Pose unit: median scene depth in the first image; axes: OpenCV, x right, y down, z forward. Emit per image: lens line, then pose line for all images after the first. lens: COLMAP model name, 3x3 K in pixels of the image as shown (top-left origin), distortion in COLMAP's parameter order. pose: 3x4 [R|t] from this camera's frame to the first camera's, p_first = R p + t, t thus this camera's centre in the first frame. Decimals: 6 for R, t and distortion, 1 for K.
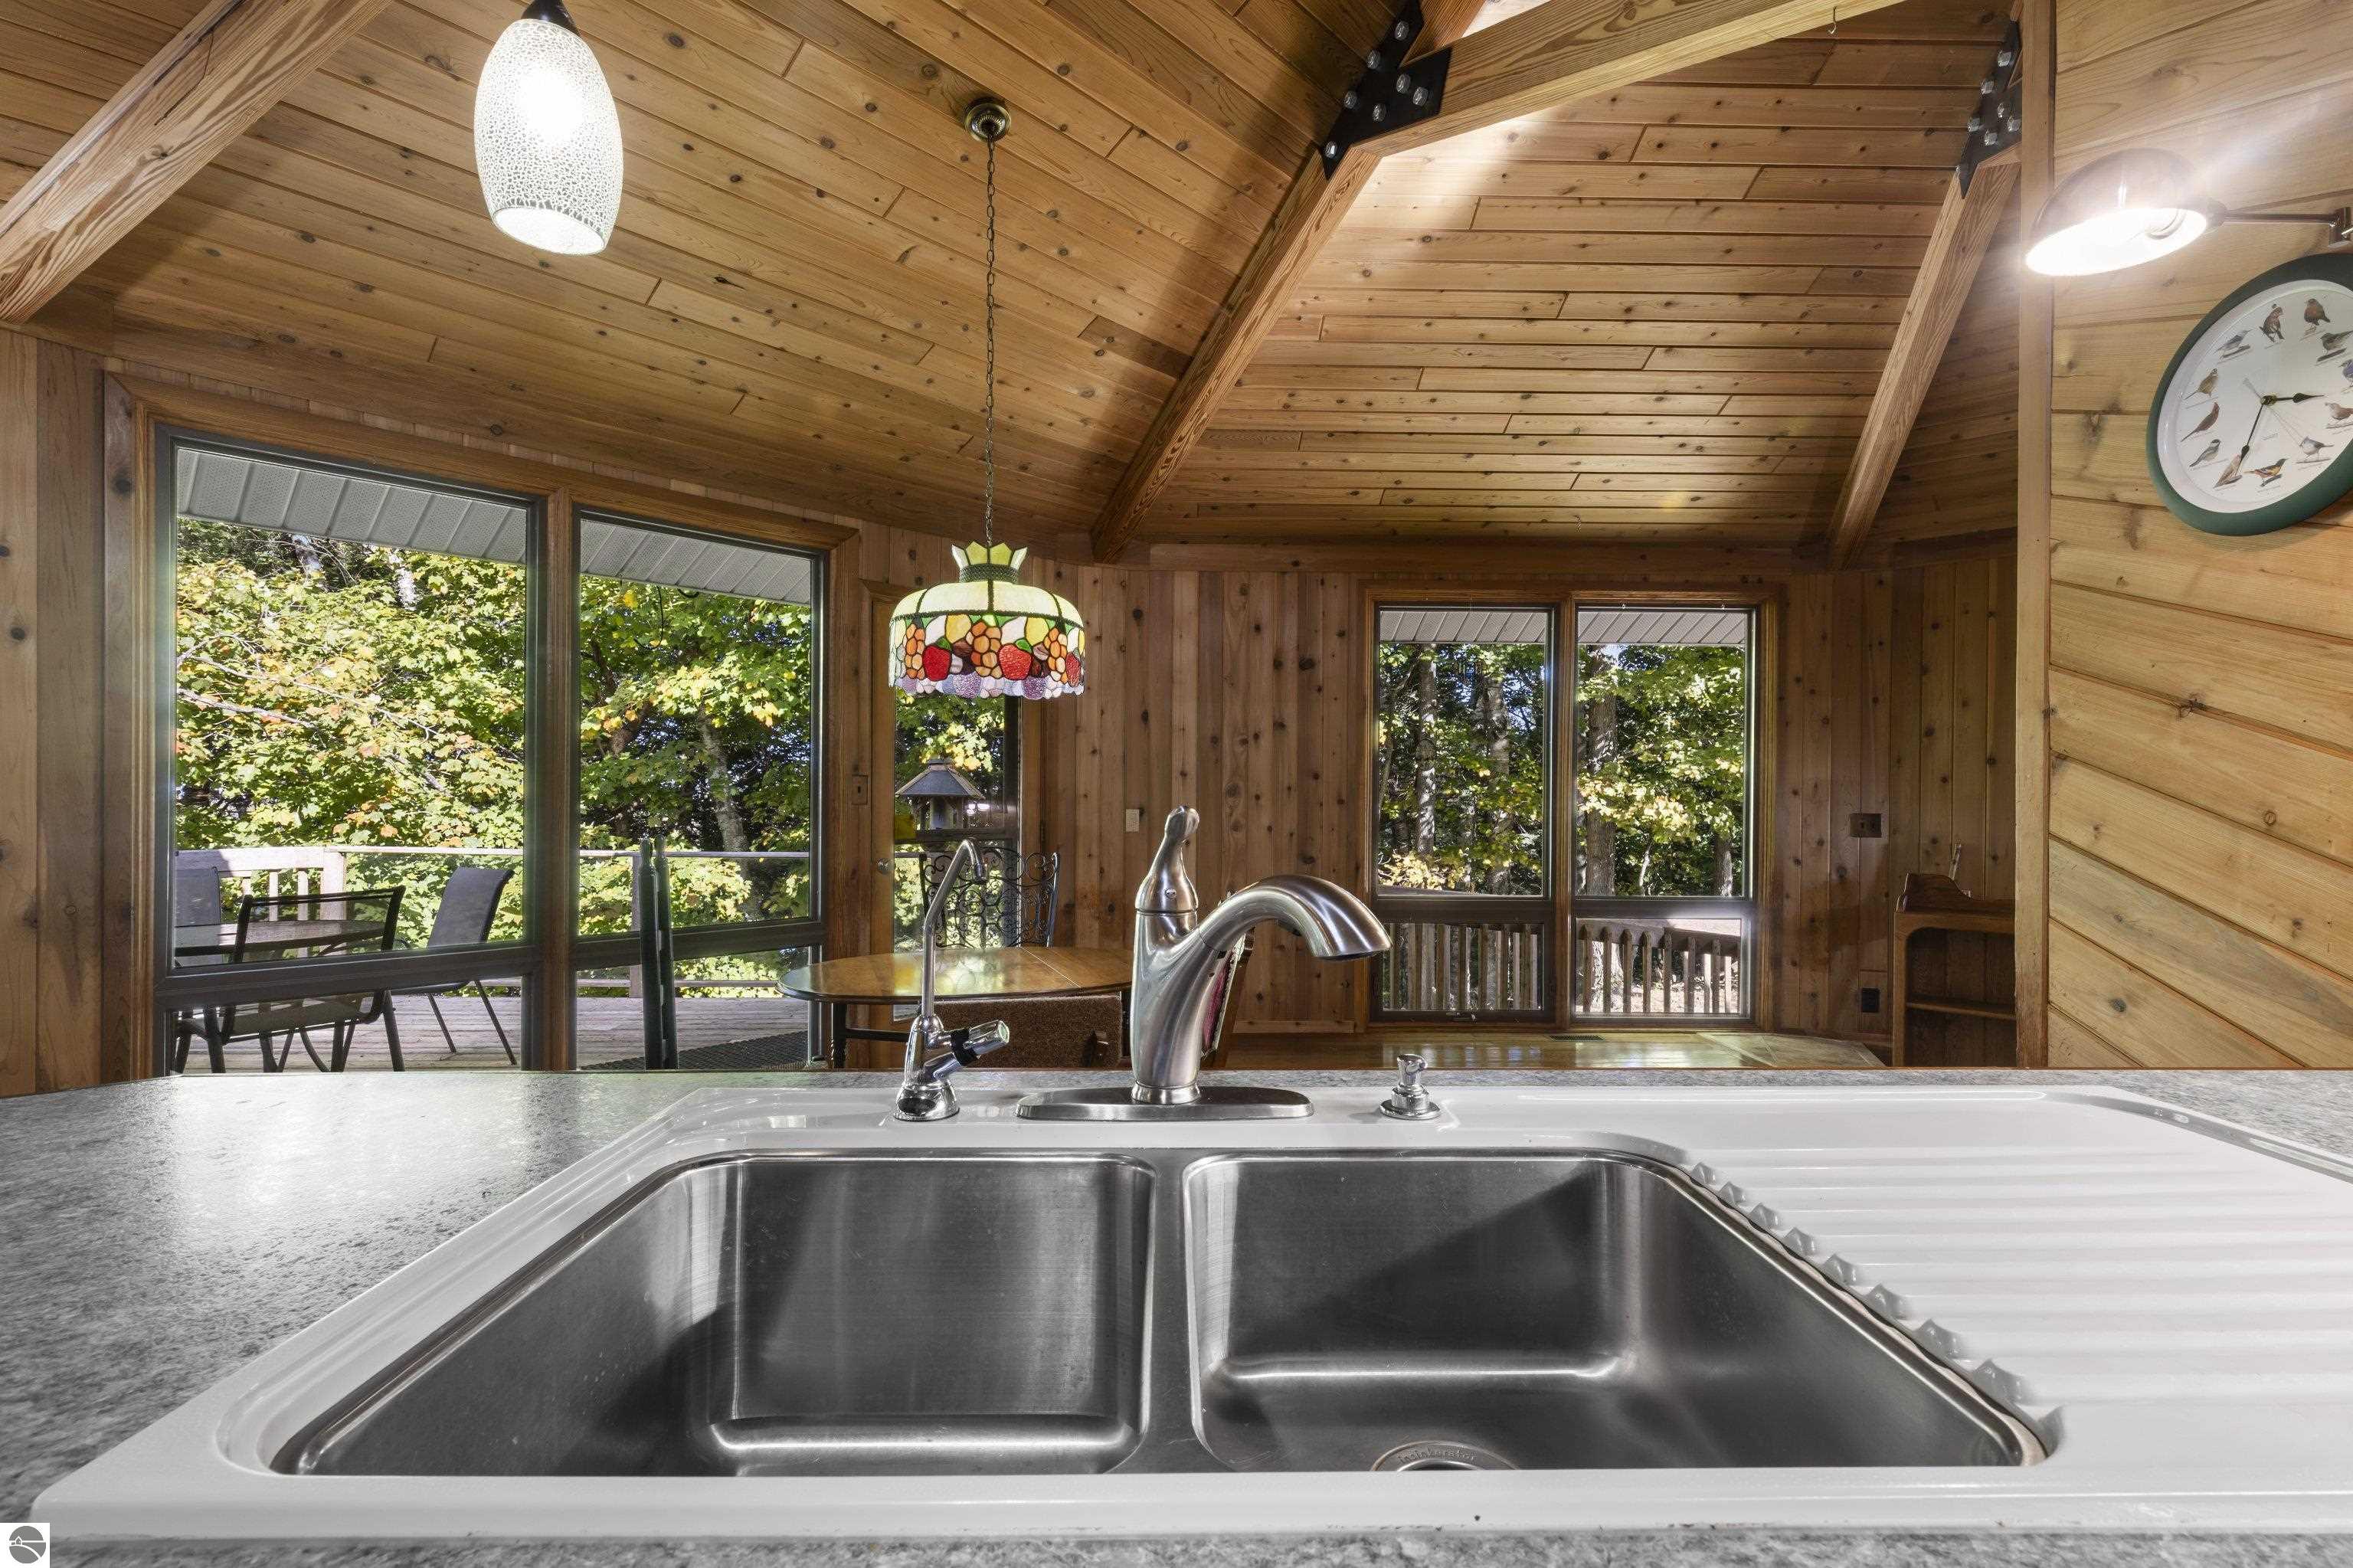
lens RADIAL K [[1062.0, 0, 1182.8], [0, 1062.0, 797.5], [0, 0, 1]] dist [0.002789, 0.000327]
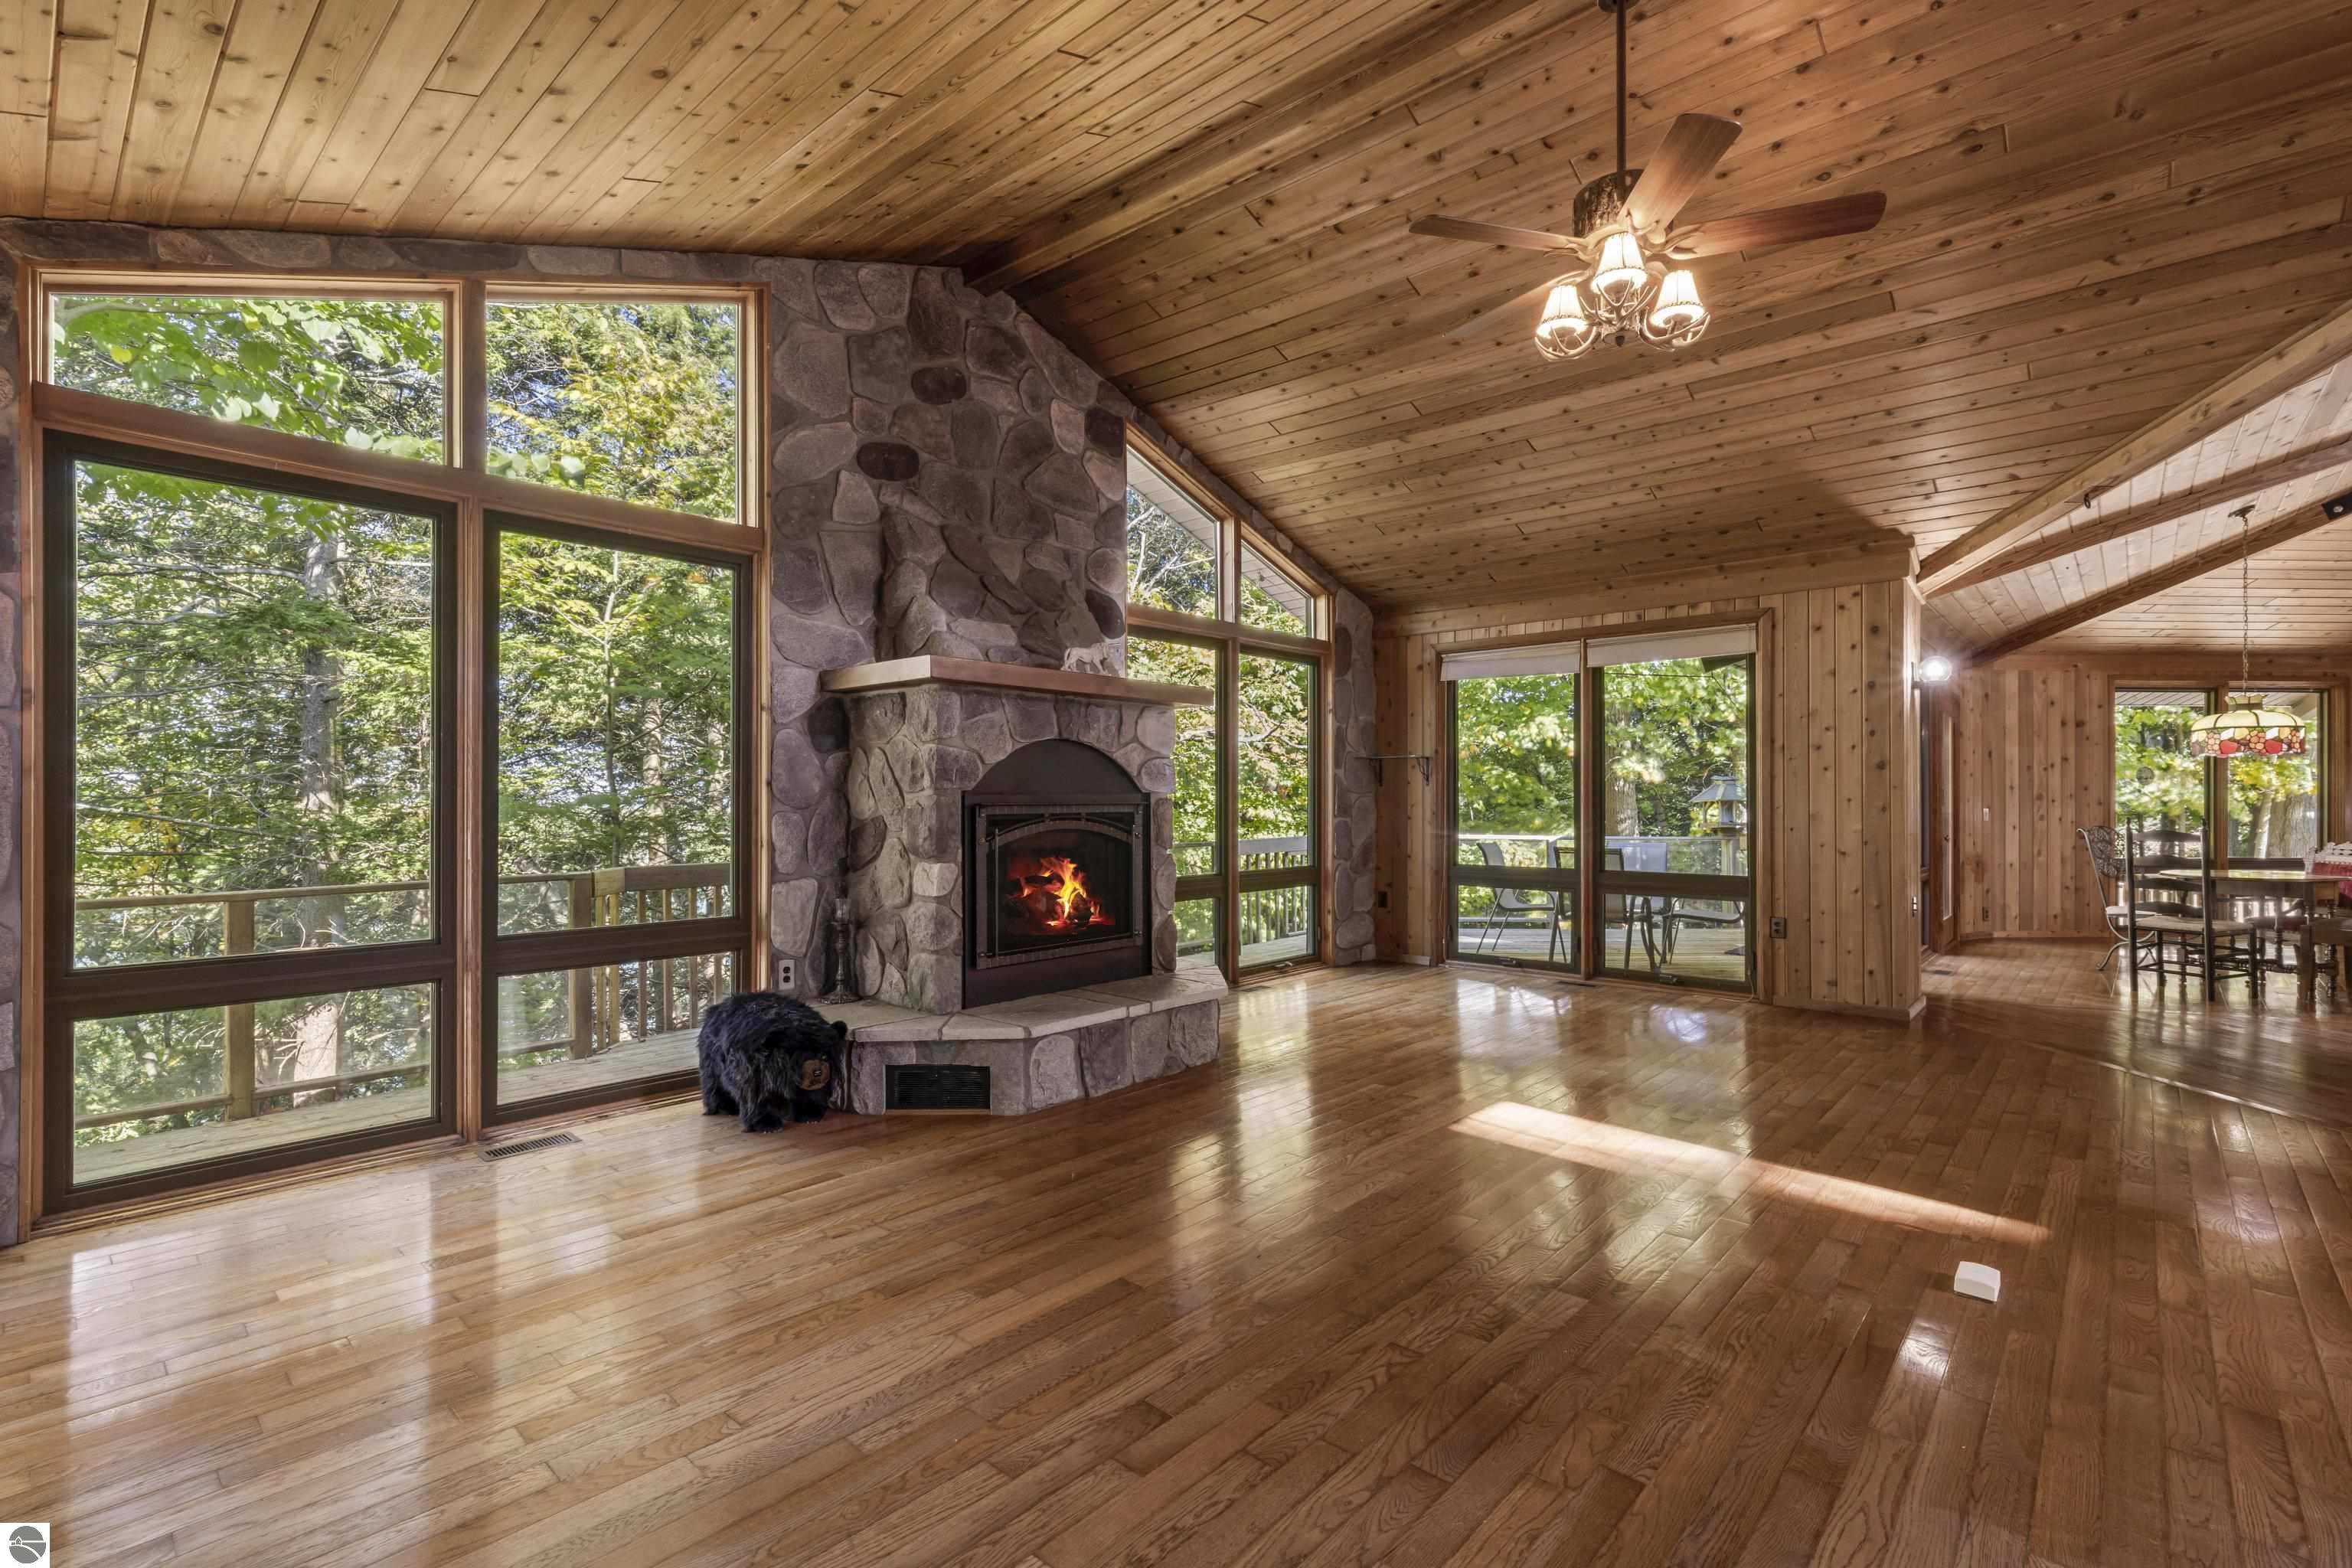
lens RADIAL K [[1052.7, 0, 1184.0], [0, 1052.7, 793.6], [0, 0, 1]] dist [0.005544, 0.000606]
pose [[0.999734, -0.001656, 0.023009, -1.421268], [0.001828, 0.999971, -0.007445, -0.001487], [-0.022996, 0.007486, 0.999708, -0.708295]]
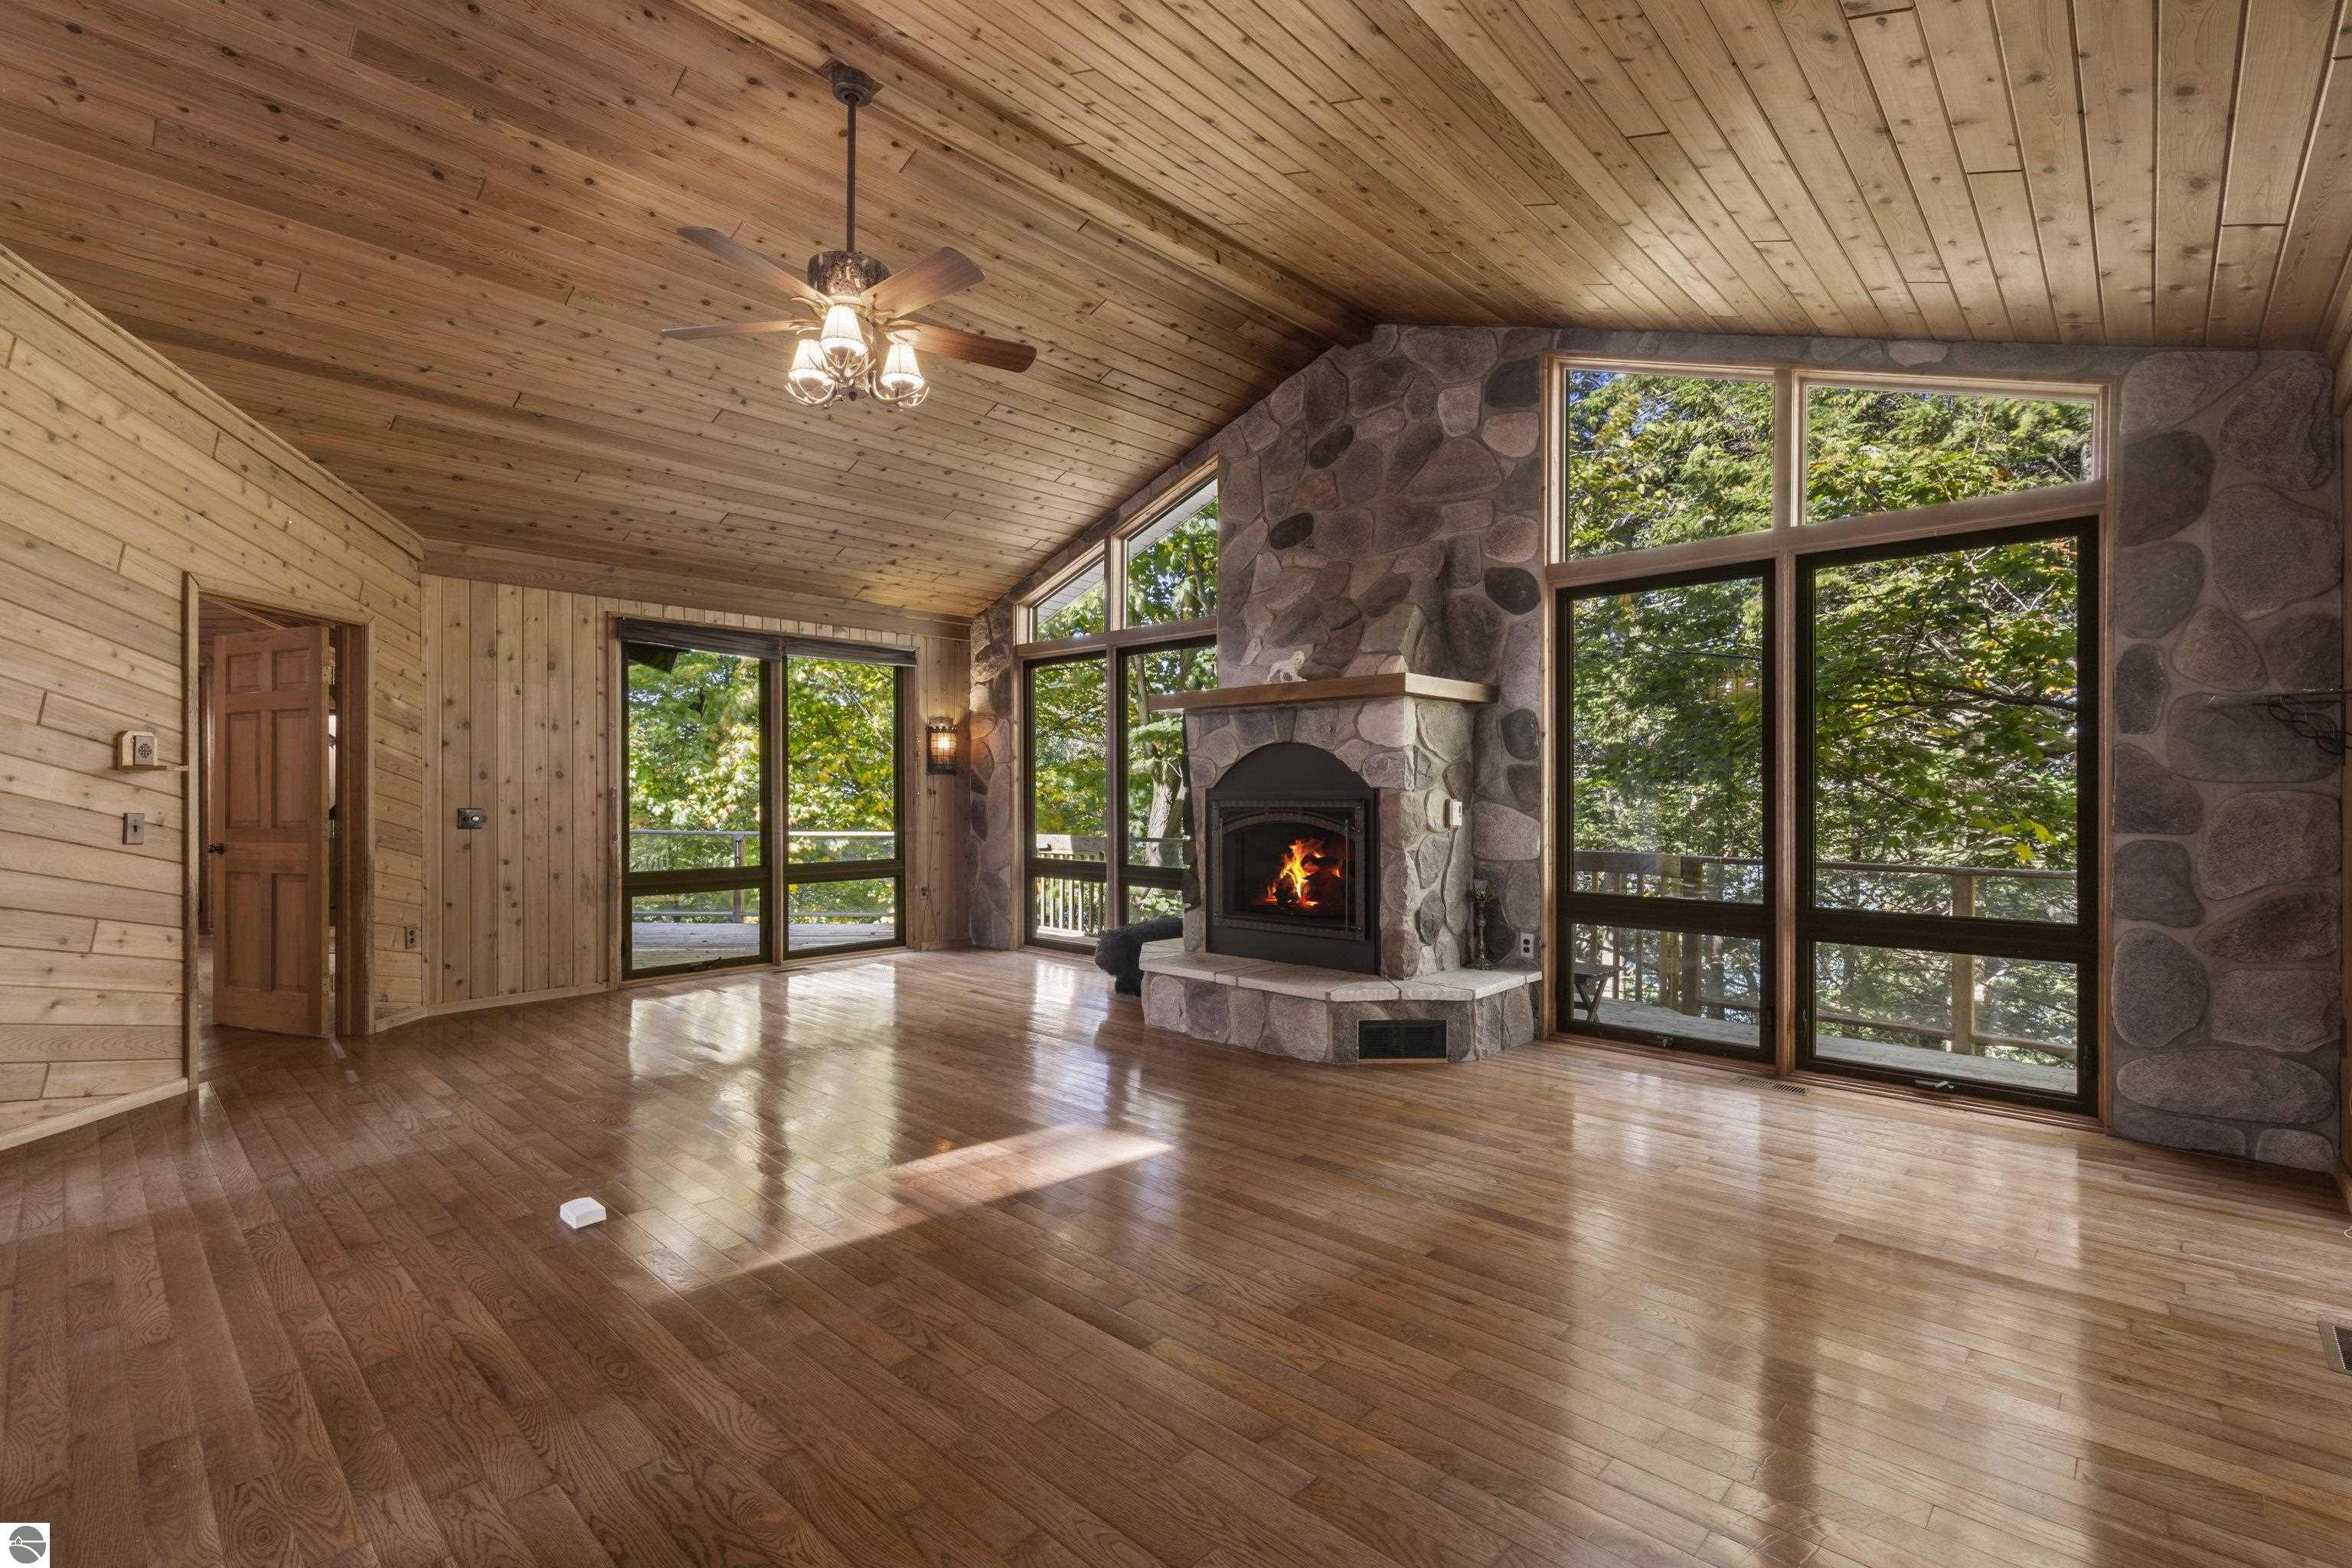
lens RADIAL K [[1052.7, 0, 1184.0], [0, 1052.7, 793.6], [0, 0, 1]] dist [0.005544, 0.000606]
pose [[0.005007, -0.002954, -0.999983, -0.477596], [-0.003025, 0.999991, -0.002970, -0.001519], [0.999983, 0.003039, 0.004998, 0.091608]]
